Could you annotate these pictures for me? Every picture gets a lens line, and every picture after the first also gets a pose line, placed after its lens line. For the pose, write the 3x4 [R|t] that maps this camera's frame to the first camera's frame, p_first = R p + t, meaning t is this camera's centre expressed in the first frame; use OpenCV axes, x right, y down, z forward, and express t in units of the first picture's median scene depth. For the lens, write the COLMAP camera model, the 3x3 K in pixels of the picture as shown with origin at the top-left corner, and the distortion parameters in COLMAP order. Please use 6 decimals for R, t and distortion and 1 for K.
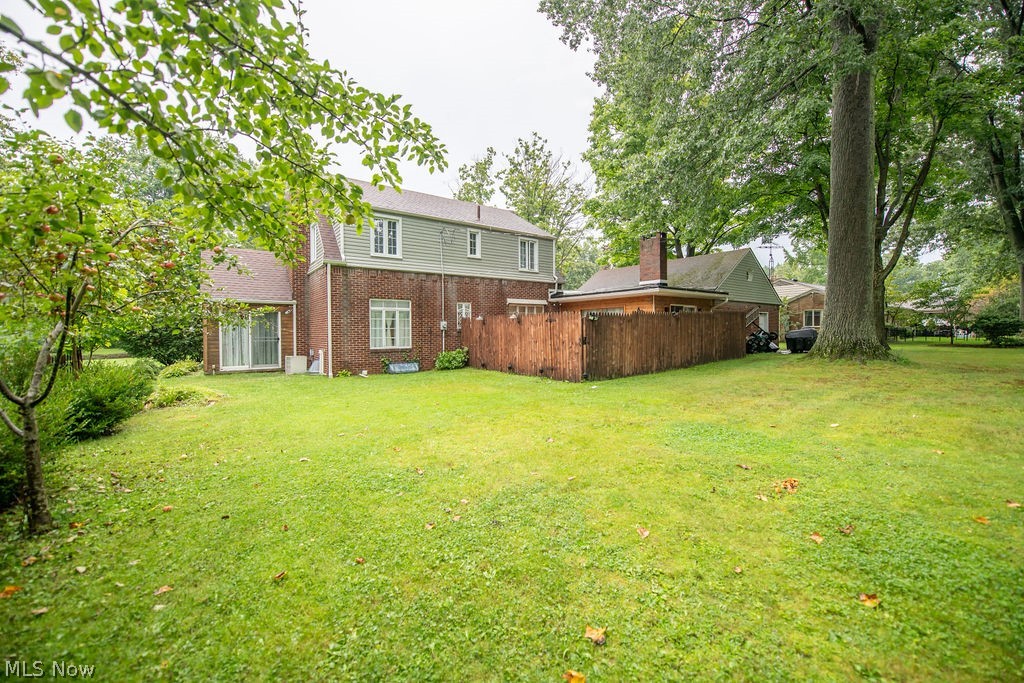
lens RADIAL K [[408.3, 0, 514.5], [0, 408.3, 337.0], [0, 0, 1]] dist [-0.011355, -0.000208]
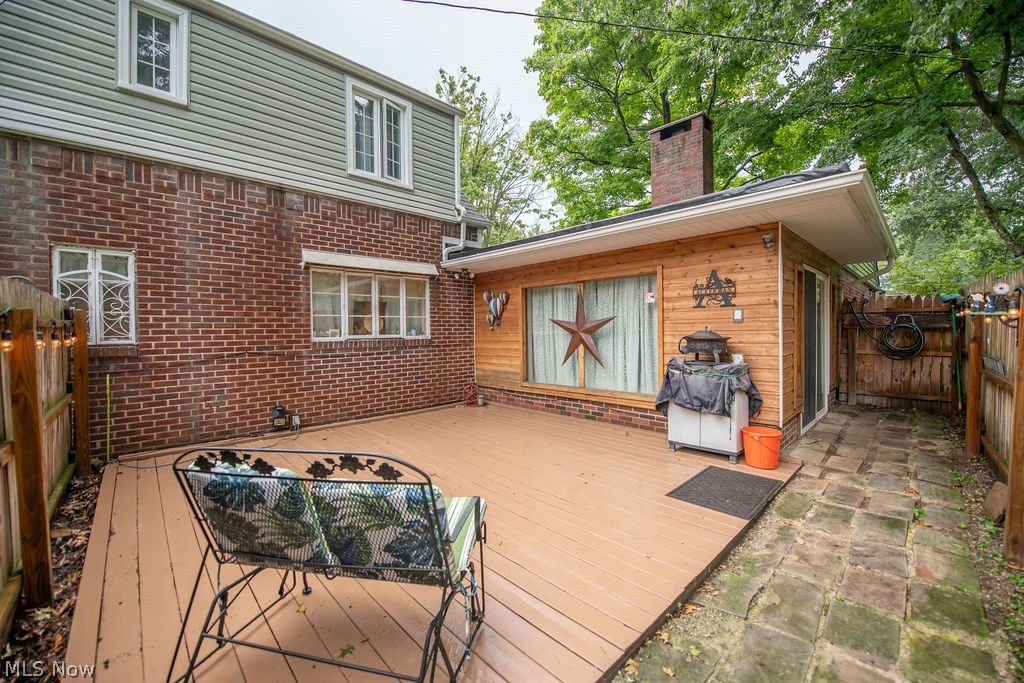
lens RADIAL K [[408.3, 0, 514.5], [0, 408.3, 337.0], [0, 0, 1]] dist [-0.011355, -0.000208]
pose [[0.991411, -0.006719, 0.130613, 0.099814], [0.006830, 0.999977, -0.000406, -0.019911], [-0.130607, 0.001294, 0.991433, 0.597344]]
